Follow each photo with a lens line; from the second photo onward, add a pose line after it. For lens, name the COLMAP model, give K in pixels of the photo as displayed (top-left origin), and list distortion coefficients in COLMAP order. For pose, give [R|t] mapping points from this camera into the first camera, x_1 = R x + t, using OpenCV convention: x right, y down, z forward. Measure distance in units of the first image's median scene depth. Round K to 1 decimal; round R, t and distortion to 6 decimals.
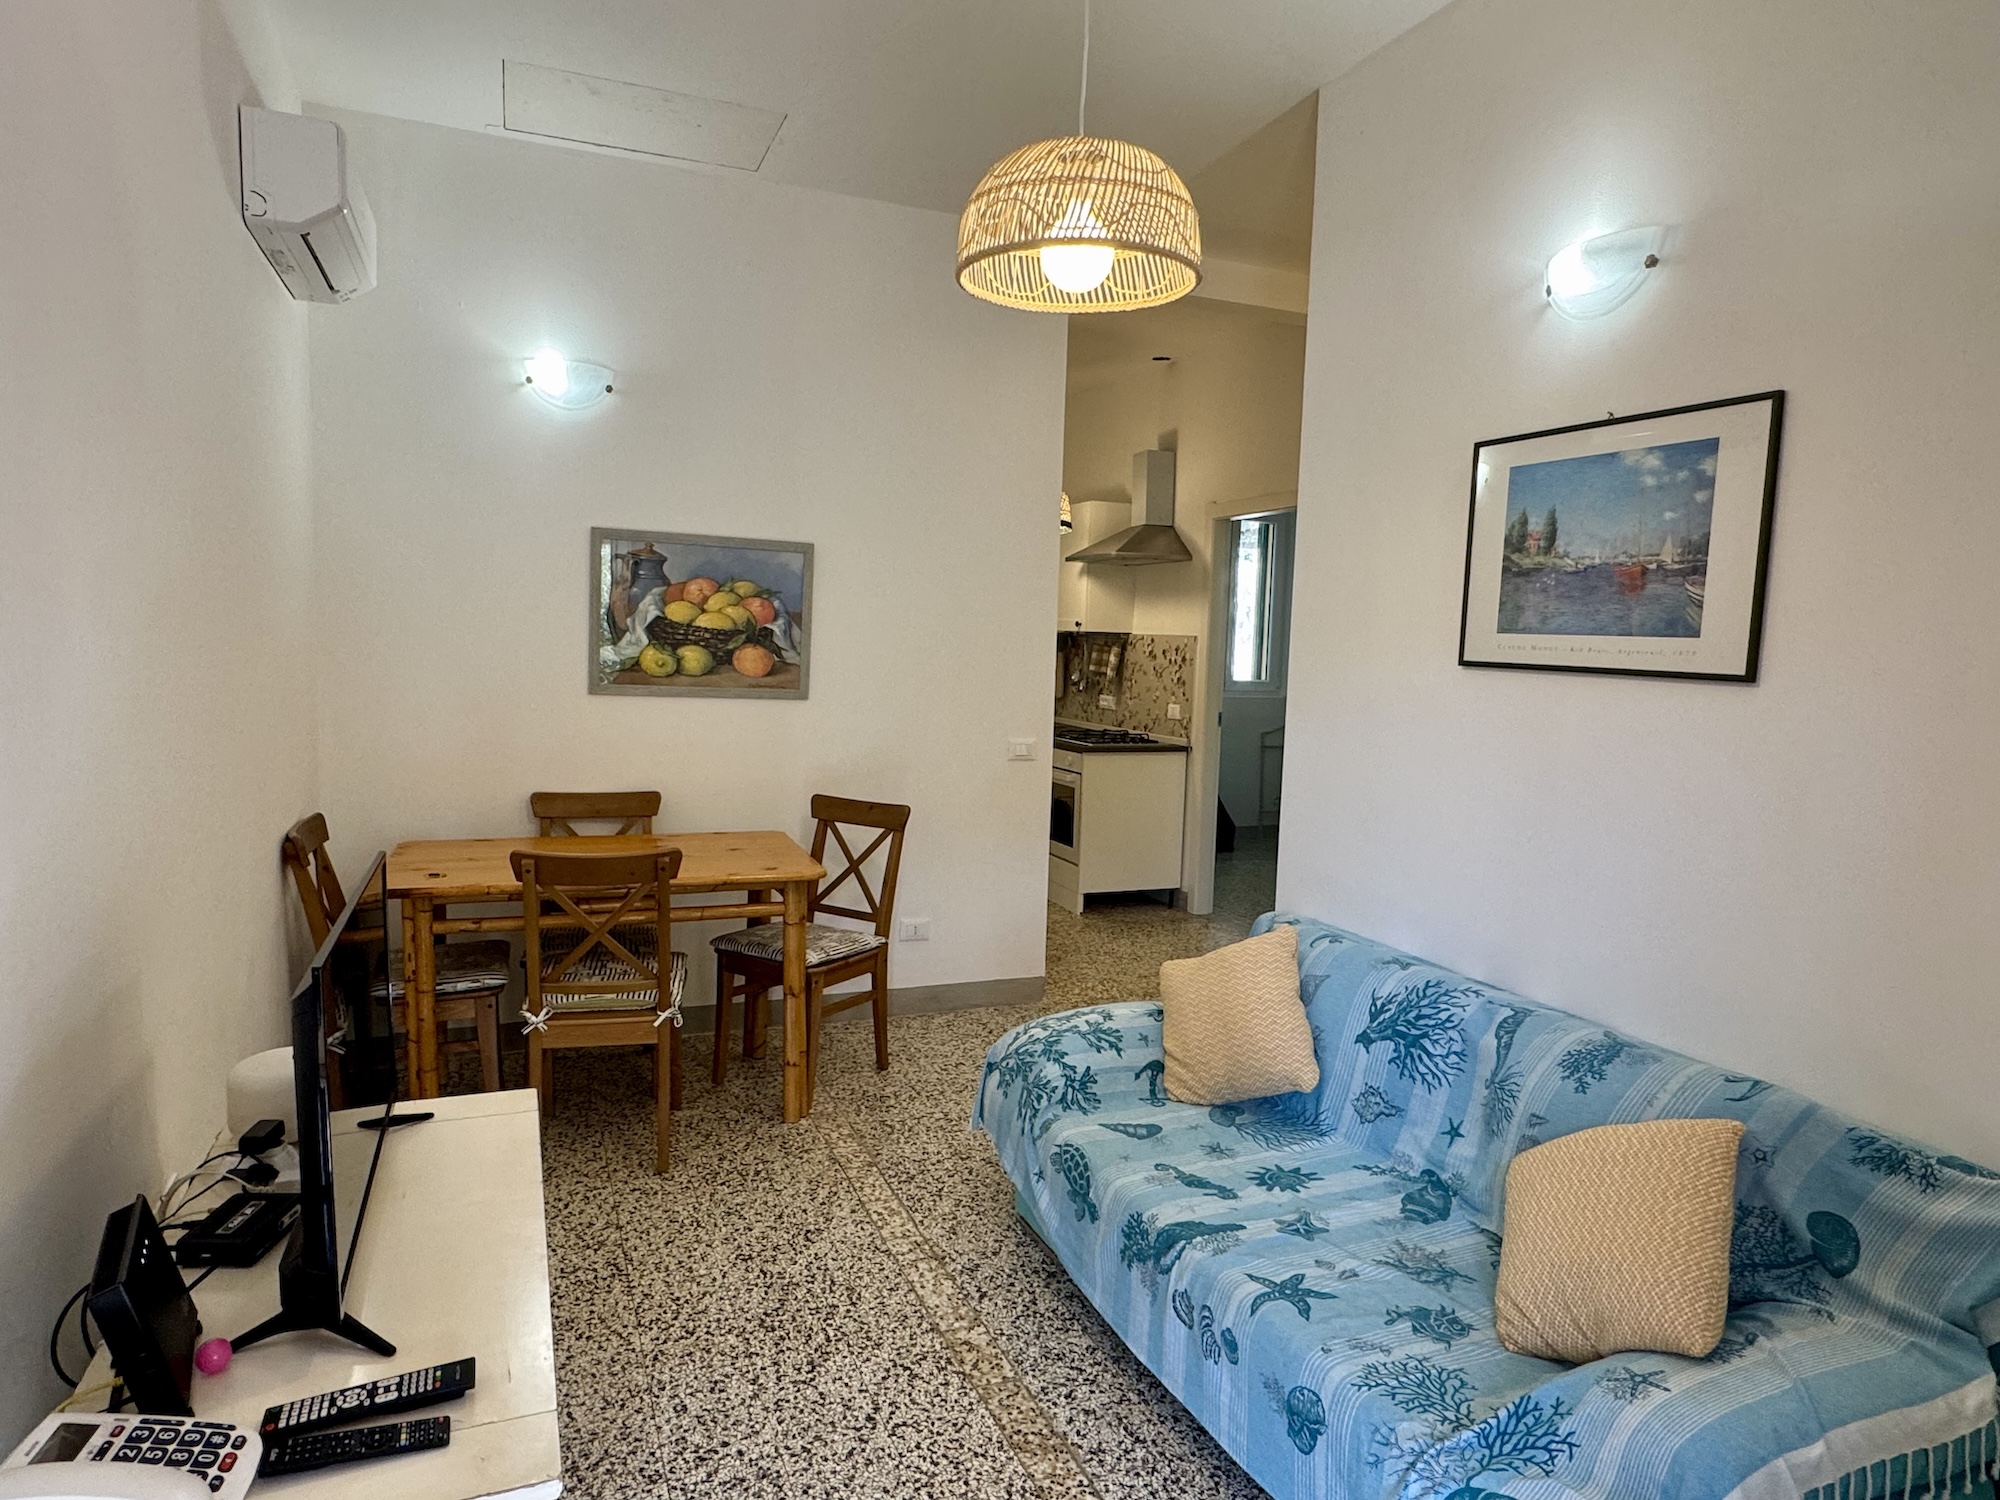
lens RADIAL K [[1178.1, 0, 993.9], [0, 1178.1, 751.7], [0, 0, 1]] dist [-0.000093, 0.000009]
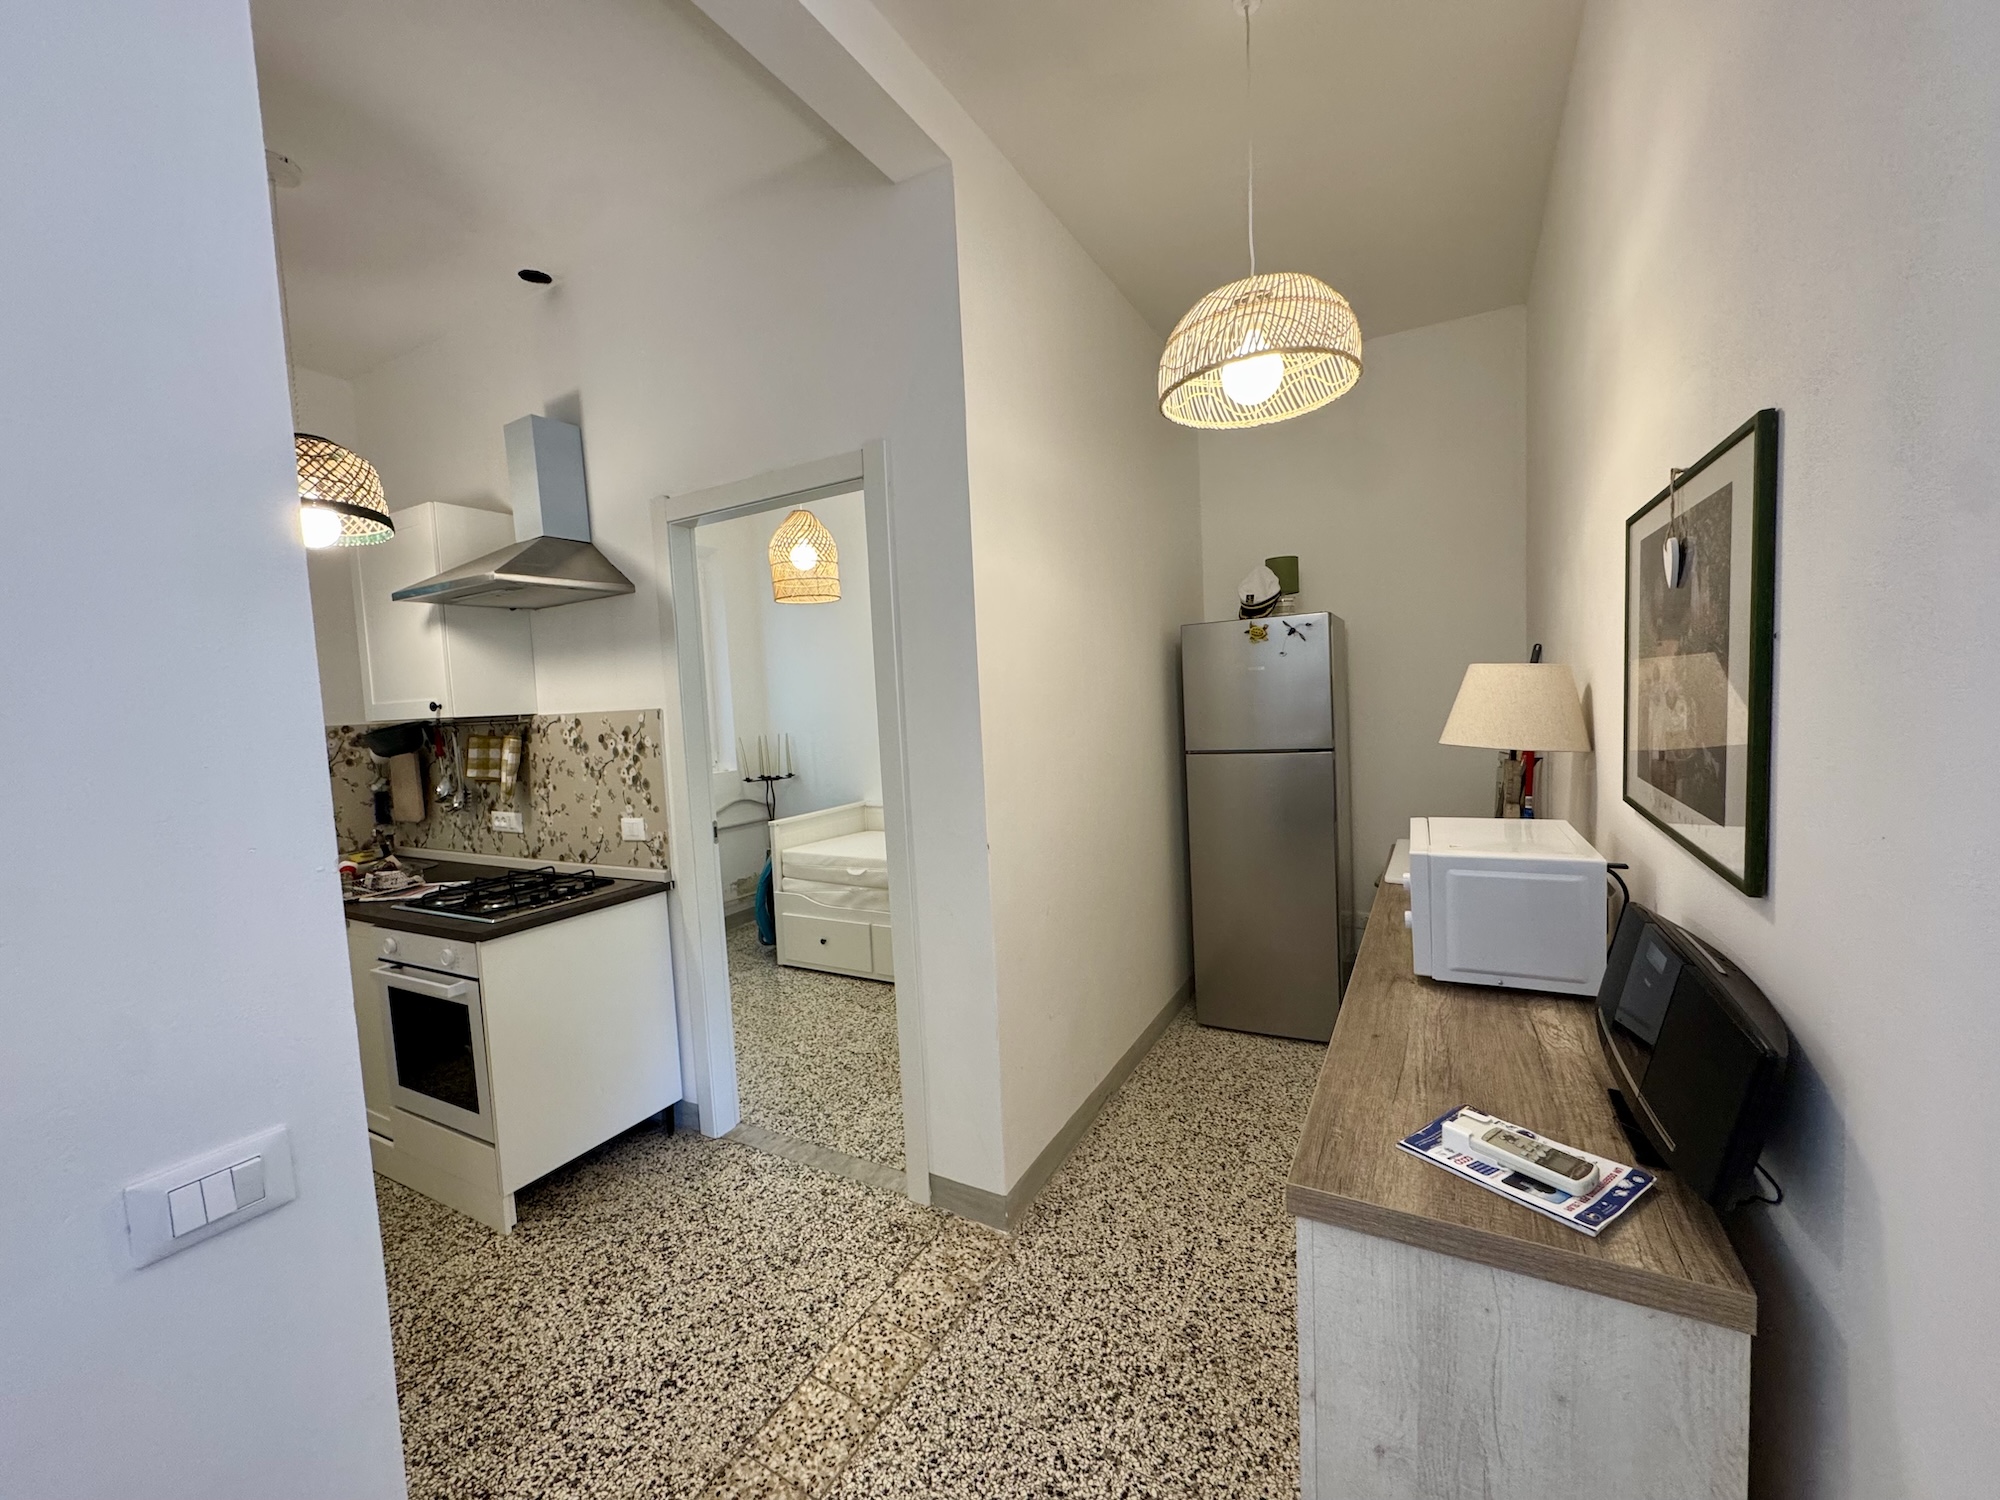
lens RADIAL K [[801.1, 0, 996.6], [0, 801.1, 749.5], [0, 0, 1]] dist [-0.001956, -0.000201]
pose [[0.778820, -0.111578, 0.617244, 0.041863], [0.136760, 0.990583, 0.006506, -0.052242], [-0.612157, 0.079347, 0.786745, 0.526932]]
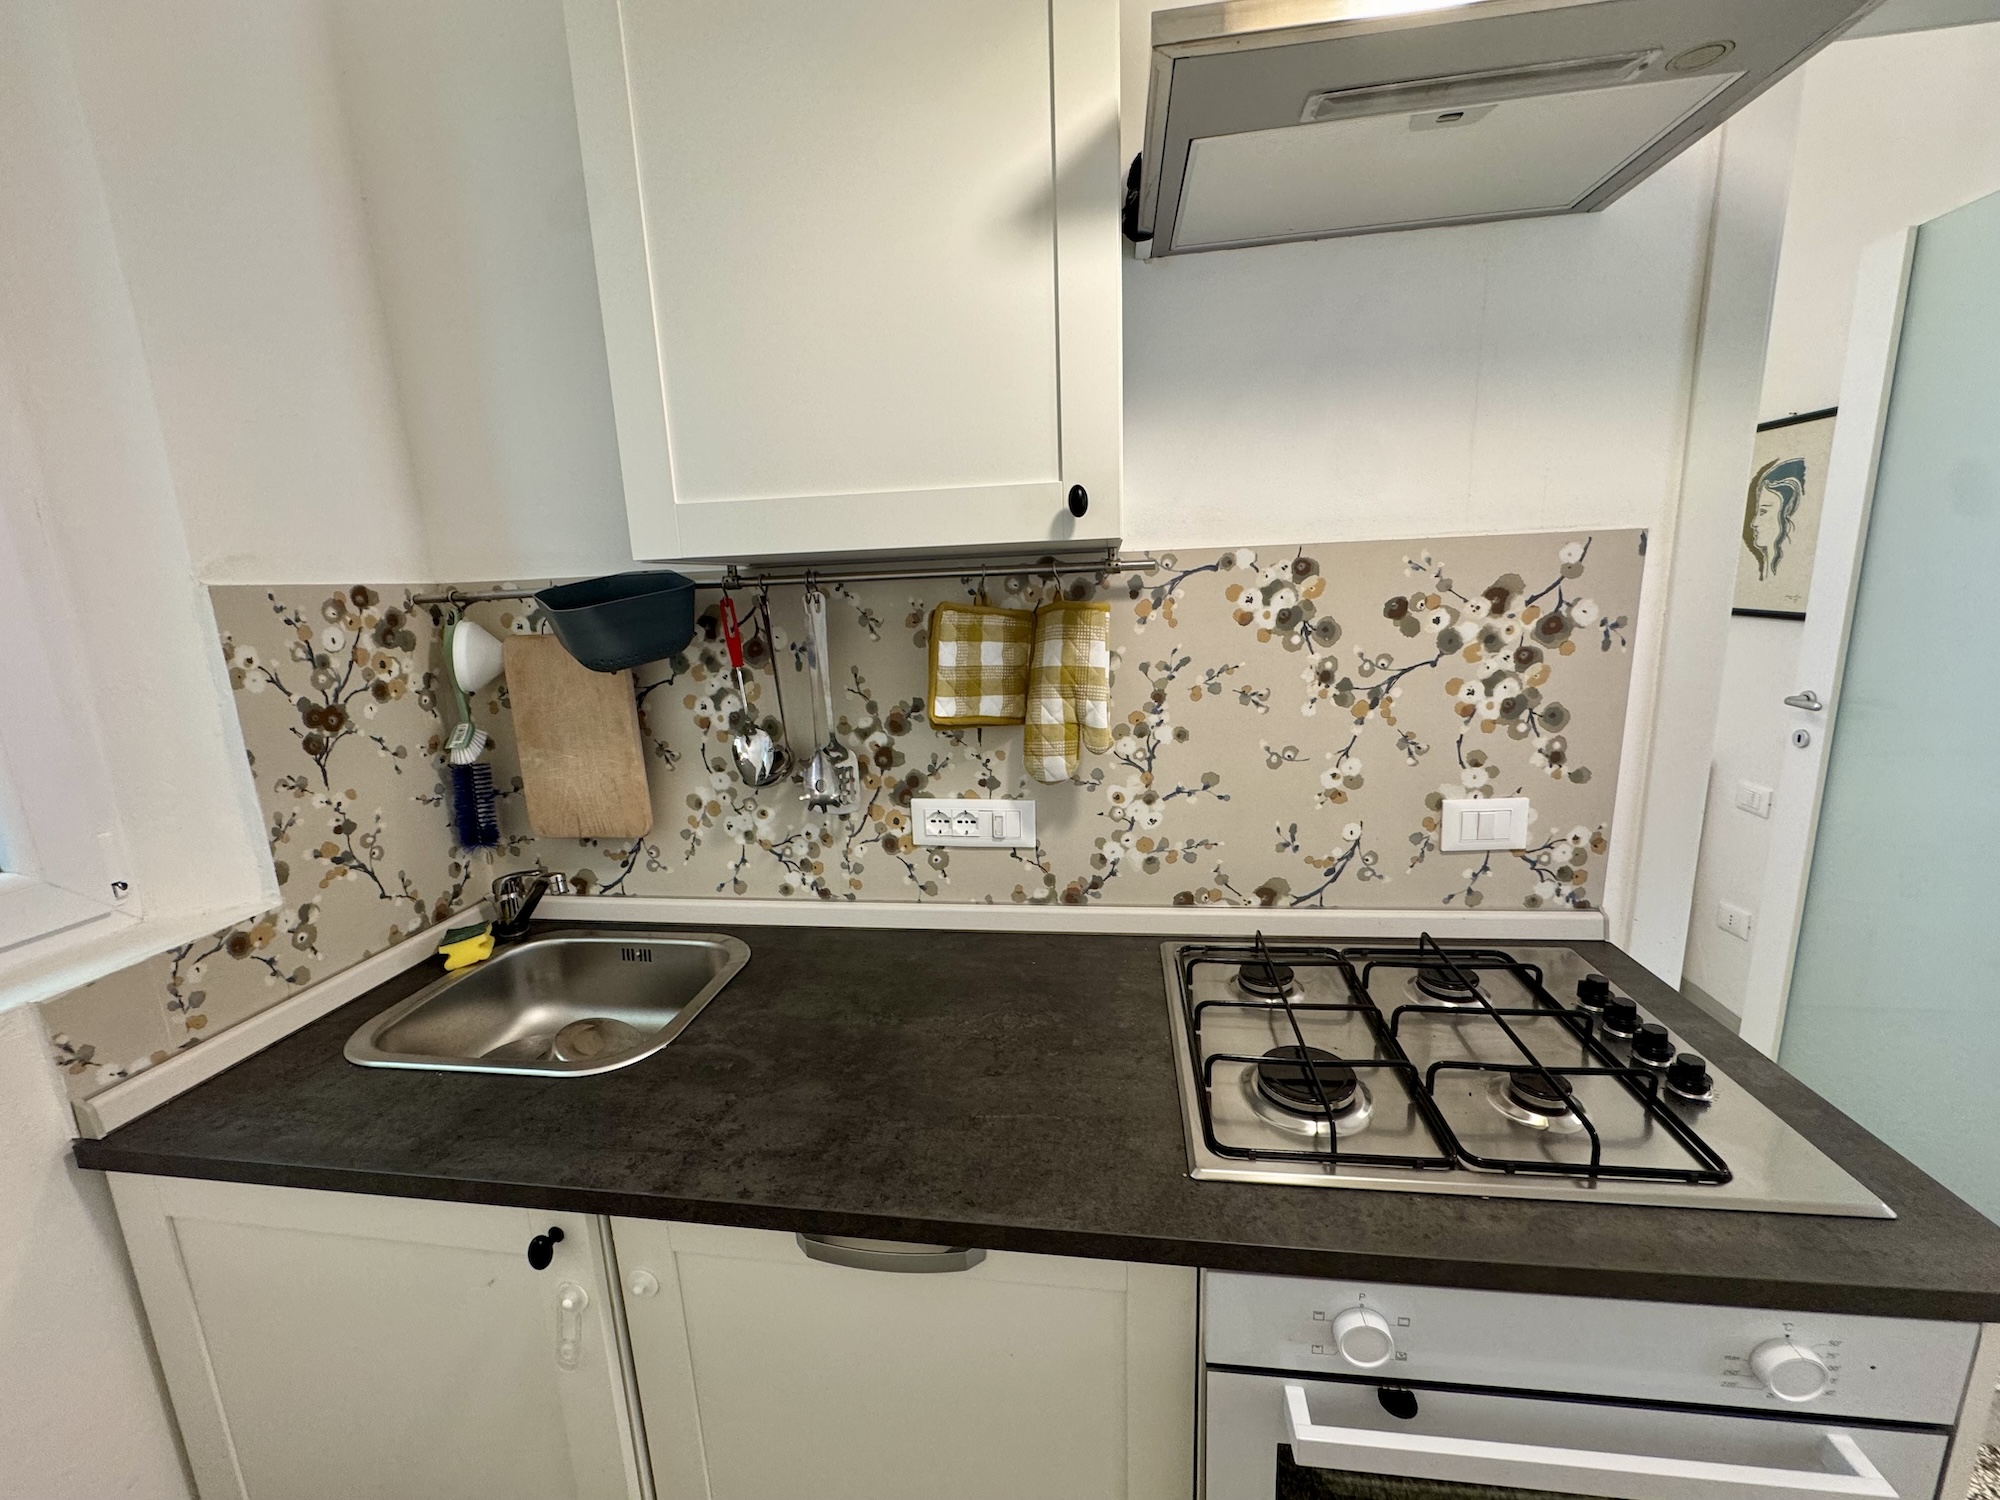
lens RADIAL K [[801.1, 0, 990.1], [0, 801.1, 756.5], [0, 0, 1]] dist [-0.001956, -0.000201]
pose [[0.506244, -0.230714, 0.830956, -0.054932], [0.143045, 0.972667, 0.182912, -0.098533], [-0.850444, 0.026266, 0.525409, 0.991965]]
